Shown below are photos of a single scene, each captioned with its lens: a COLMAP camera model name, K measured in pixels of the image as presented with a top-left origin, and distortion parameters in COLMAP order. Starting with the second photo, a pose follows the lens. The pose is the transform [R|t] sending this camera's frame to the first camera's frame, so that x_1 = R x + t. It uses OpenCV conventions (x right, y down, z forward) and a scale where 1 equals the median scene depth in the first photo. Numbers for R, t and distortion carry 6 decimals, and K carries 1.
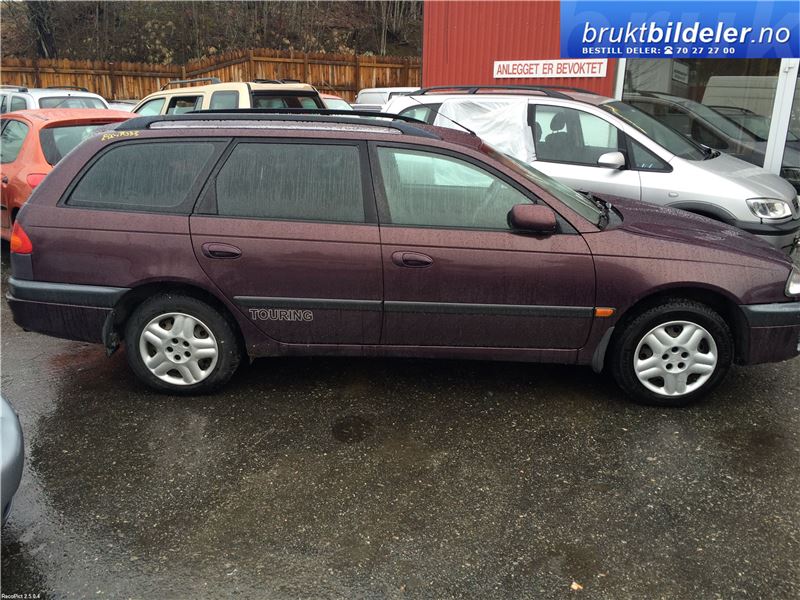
lens RADIAL K [[671.2, 0, 400.0], [0, 671.2, 300.0], [0, 0, 1]] dist [0.082528, -0.103192]
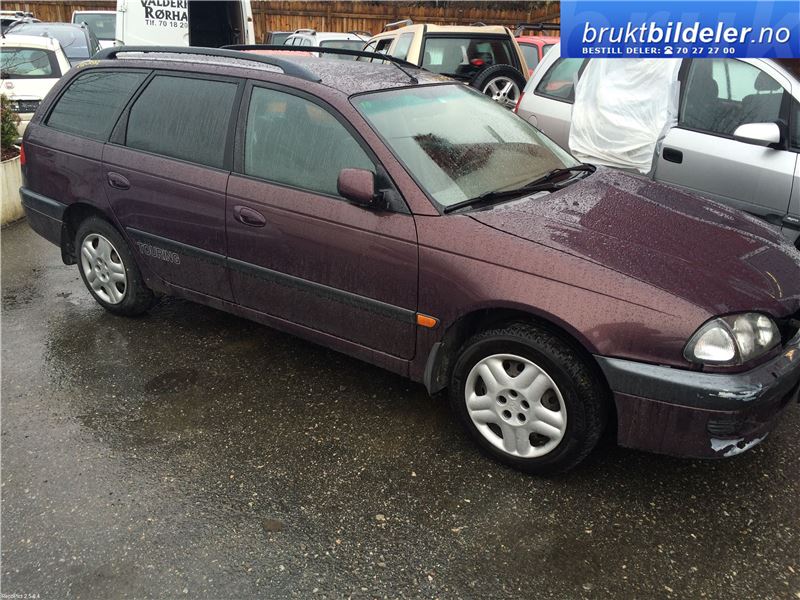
lens RADIAL K [[671.2, 0, 400.0], [0, 671.2, 300.0], [0, 0, 1]] dist [0.082528, -0.103192]
pose [[0.845429, 0.205939, -0.492786, 0.632735], [-0.173641, 0.978530, 0.111036, -0.082838], [0.505073, -0.008305, 0.863037, 0.317948]]
